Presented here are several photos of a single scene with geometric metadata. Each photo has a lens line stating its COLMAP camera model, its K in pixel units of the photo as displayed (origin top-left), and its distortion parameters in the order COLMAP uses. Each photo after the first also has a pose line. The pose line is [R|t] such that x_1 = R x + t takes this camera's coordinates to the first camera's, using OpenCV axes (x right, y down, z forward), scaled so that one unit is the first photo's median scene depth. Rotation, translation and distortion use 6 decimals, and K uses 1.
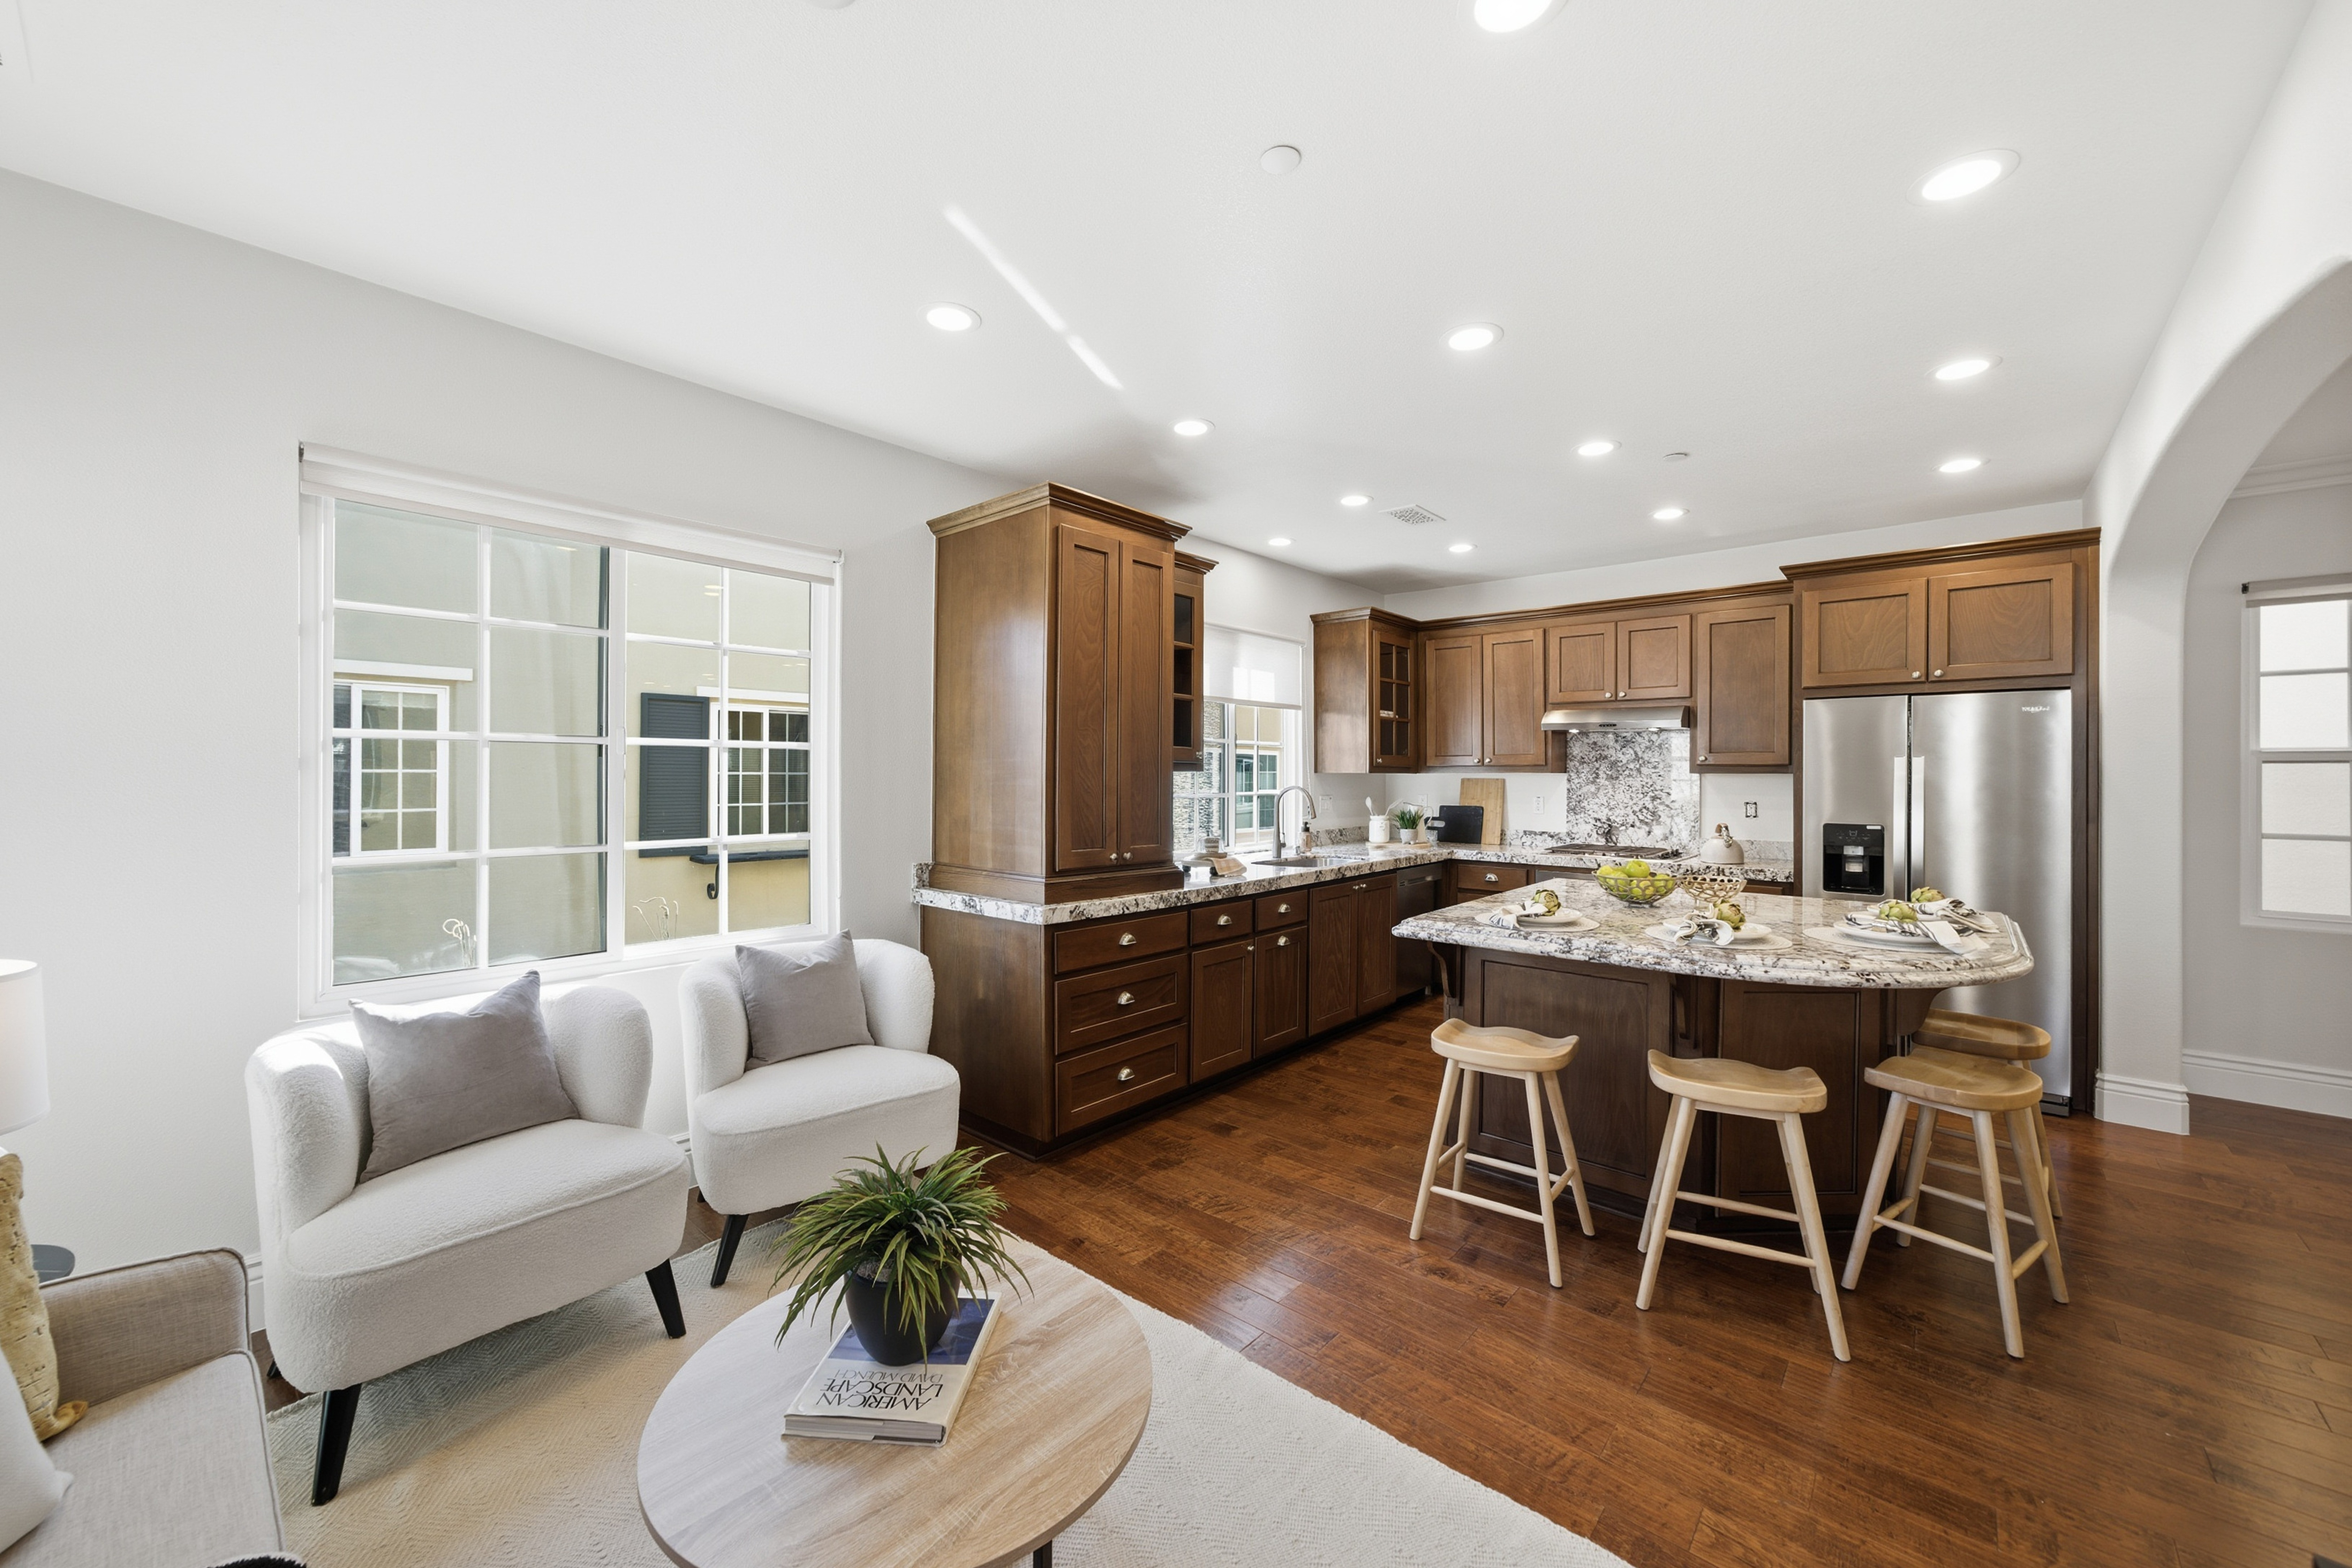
lens RADIAL K [[895.8, 0, 1154.4], [0, 895.8, 776.1], [0, 0, 1]] dist [-0.005354, 0.002968]
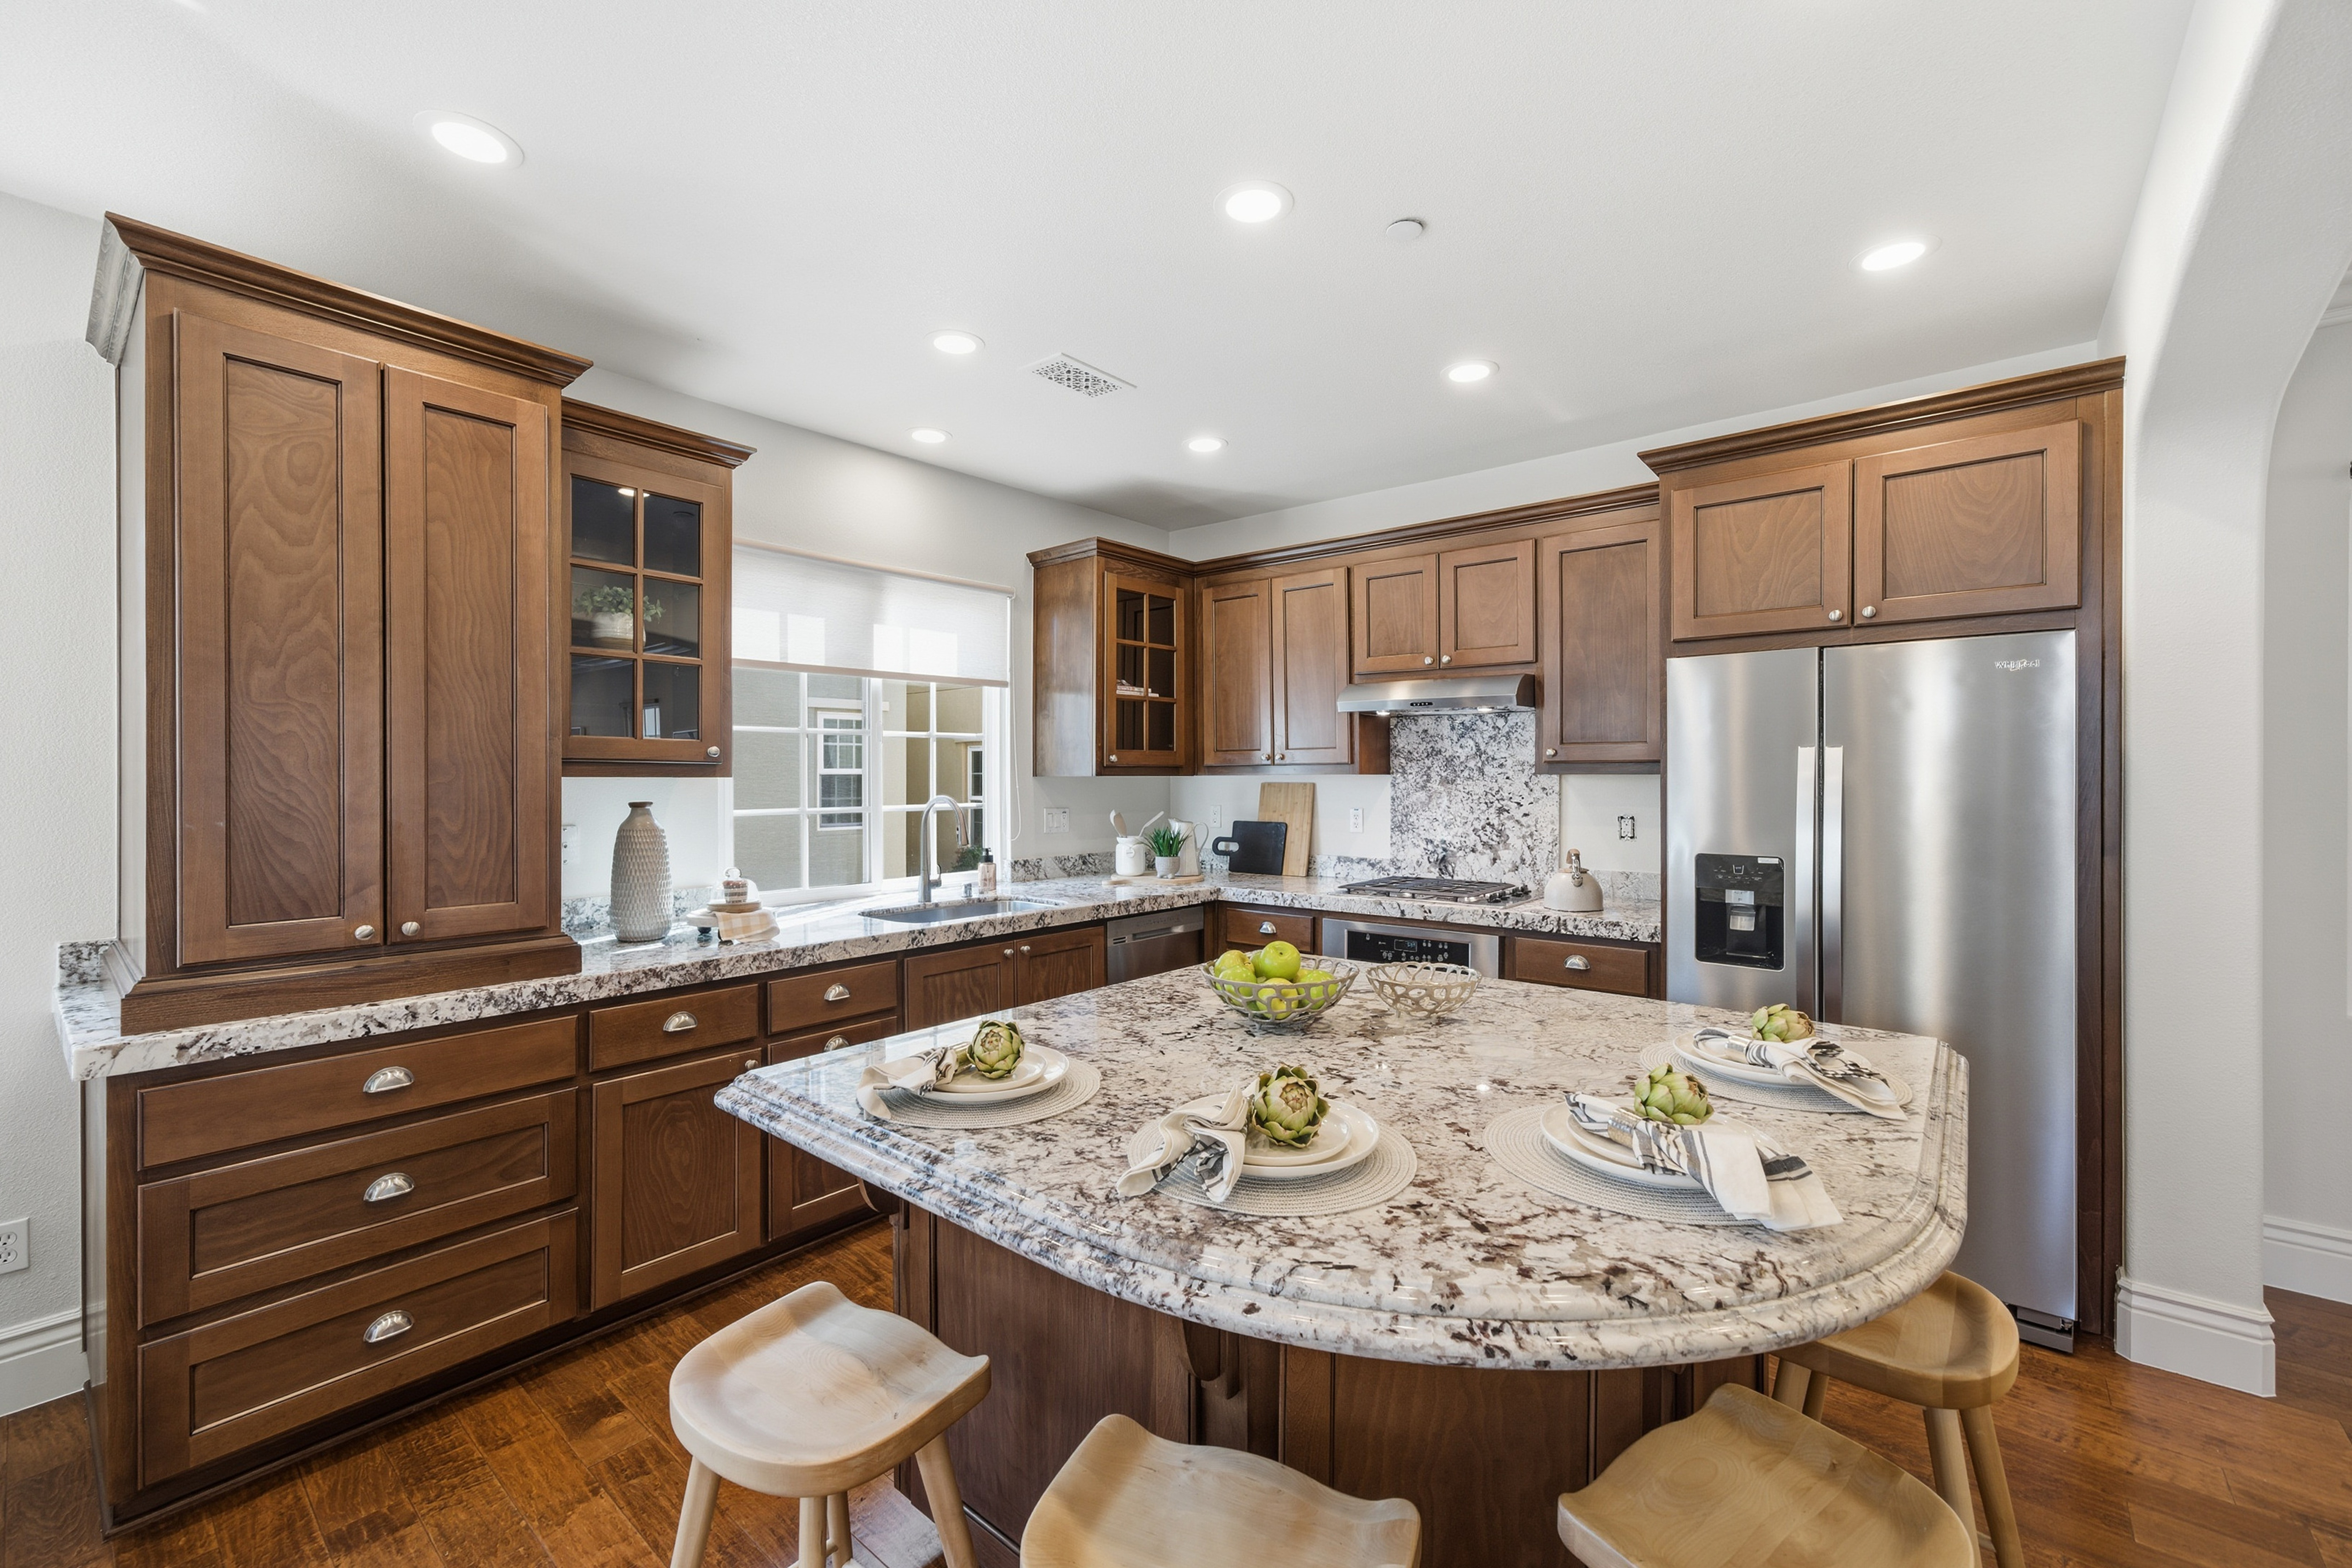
lens RADIAL K [[970.8, 0, 1139.7], [0, 970.8, 783.4], [0, 0, 1]] dist [-0.009059, 0.003295]
pose [[0.999835, -0.005561, 0.017305, 0.355384], [0.005503, 0.999979, 0.003402, -0.000873], [-0.017324, -0.003306, 0.999844, 0.334795]]
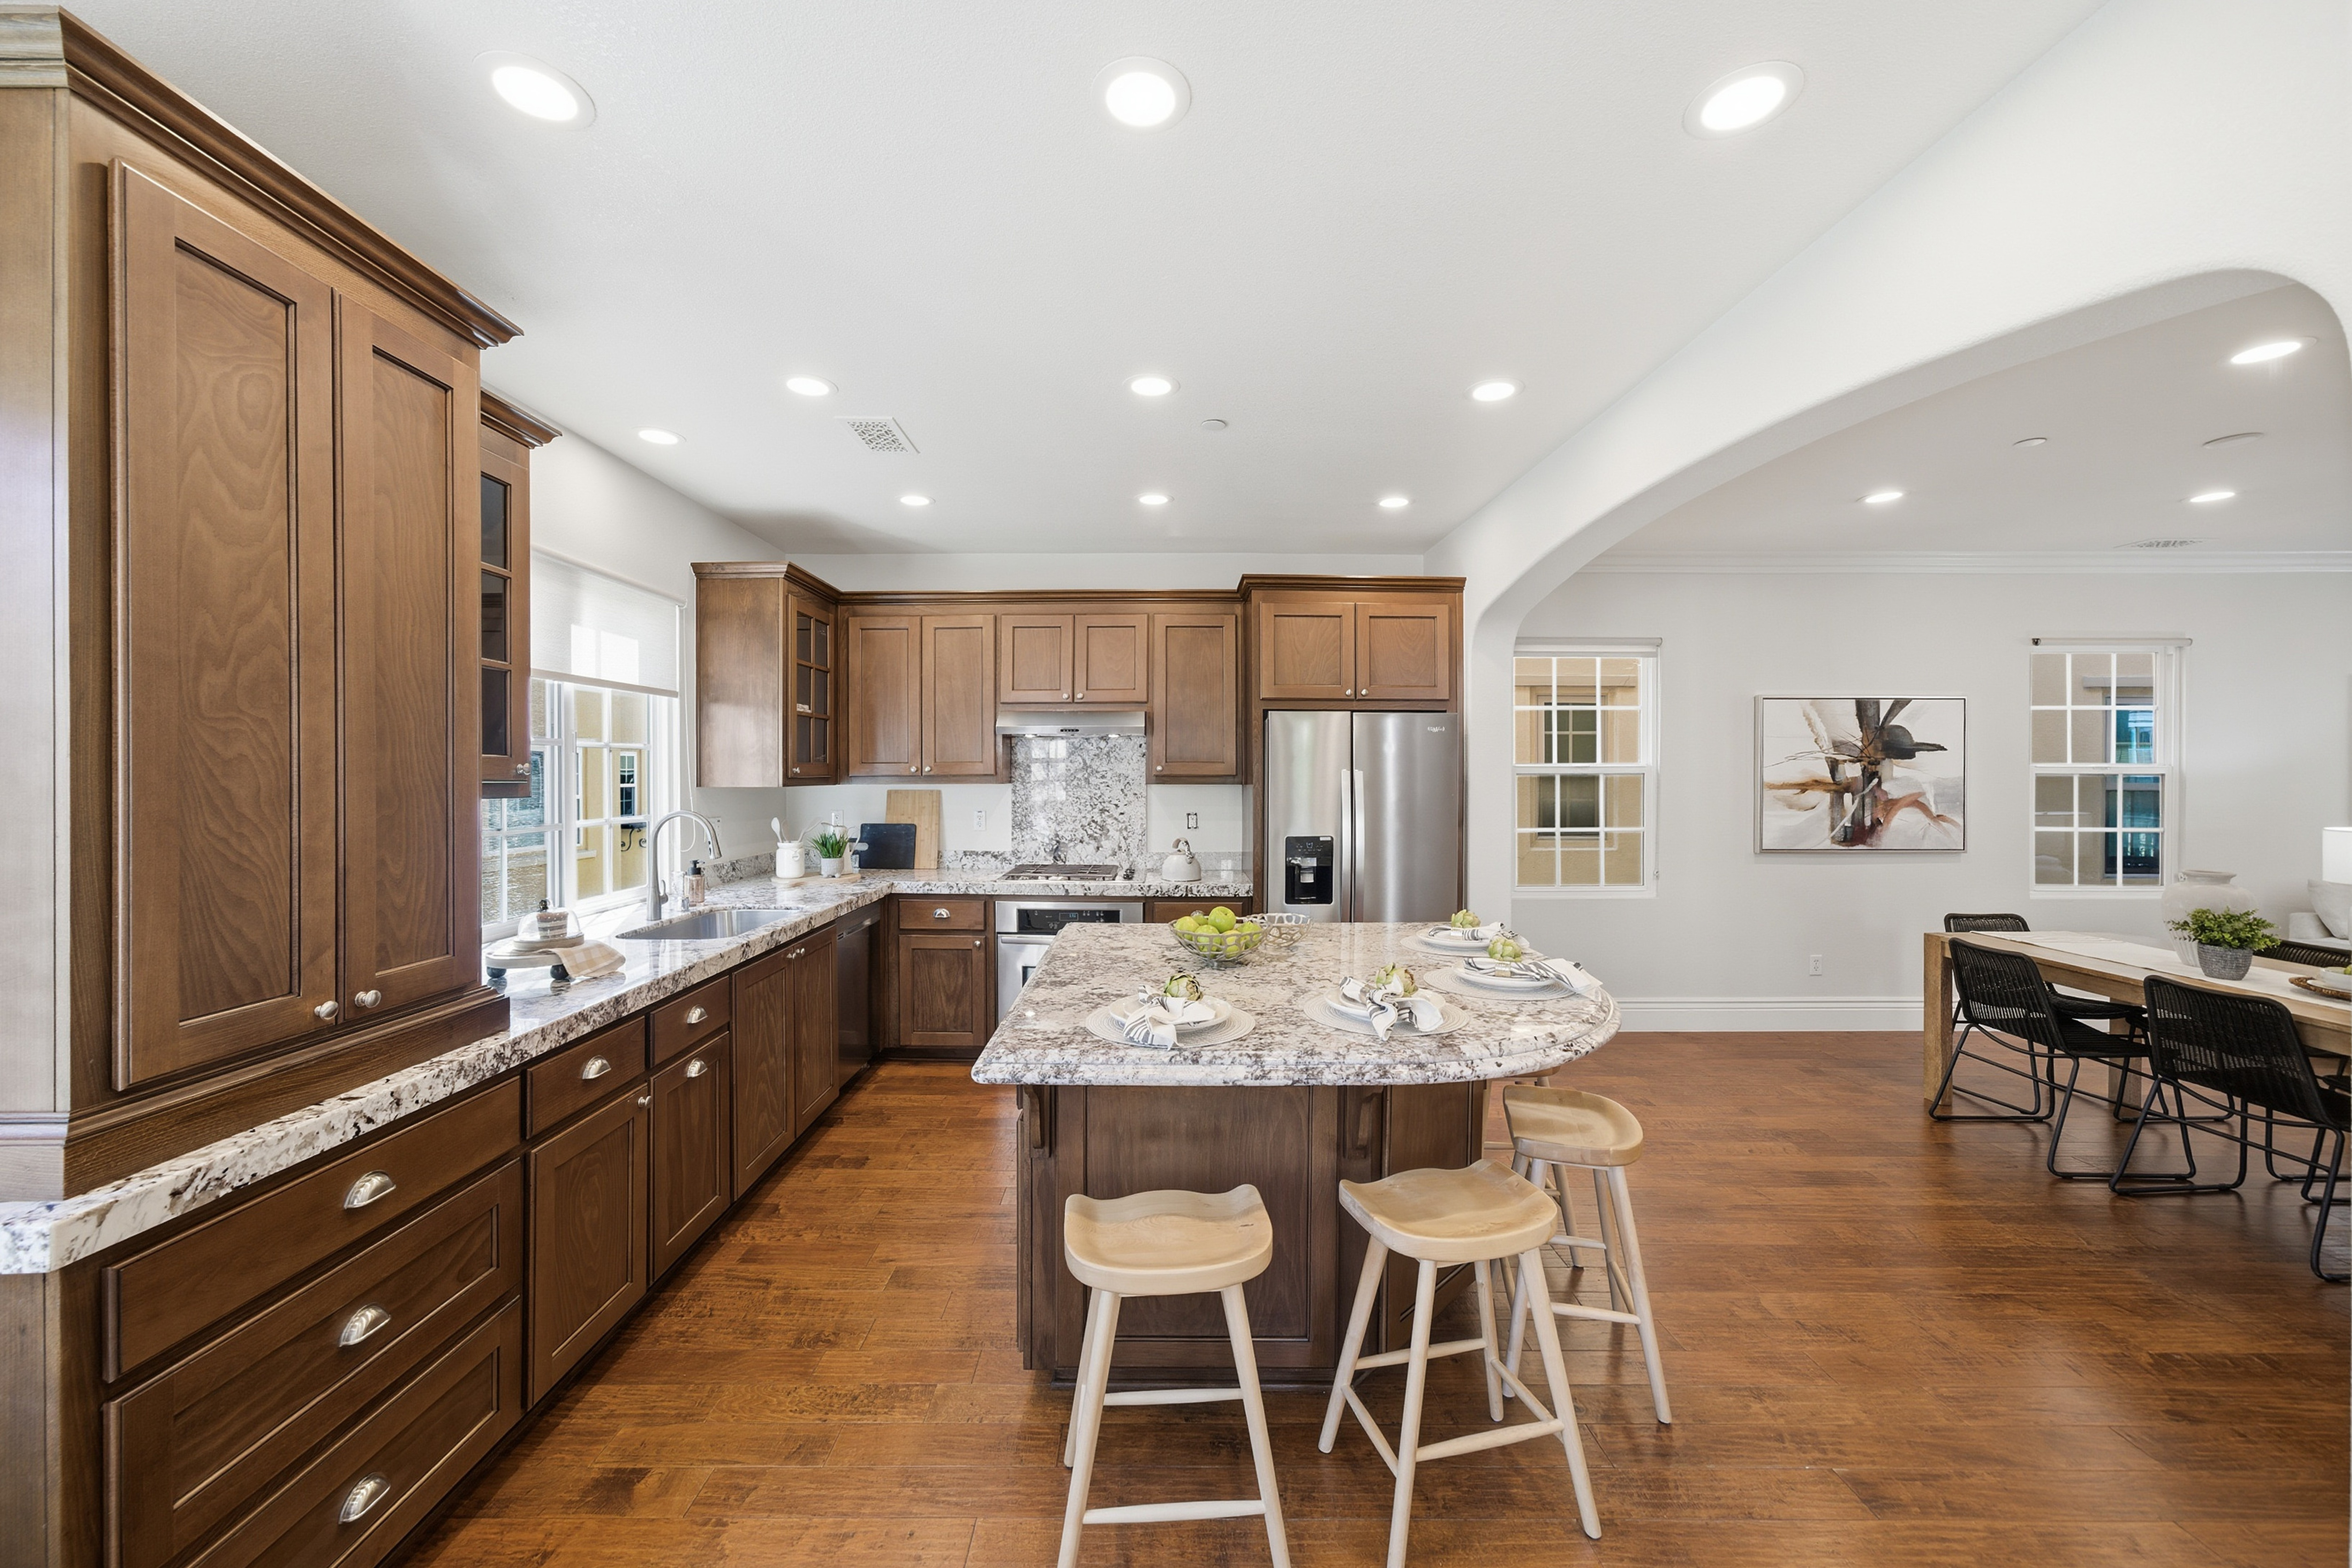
lens RADIAL K [[895.8, 0, 1158.4], [0, 895.8, 780.1], [0, 0, 1]] dist [-0.005354, 0.002968]
pose [[0.751048, -0.009268, 0.660182, -0.022787], [0.005693, 0.999955, 0.007561, -0.018724], [-0.660223, -0.001921, 0.751068, 0.344600]]
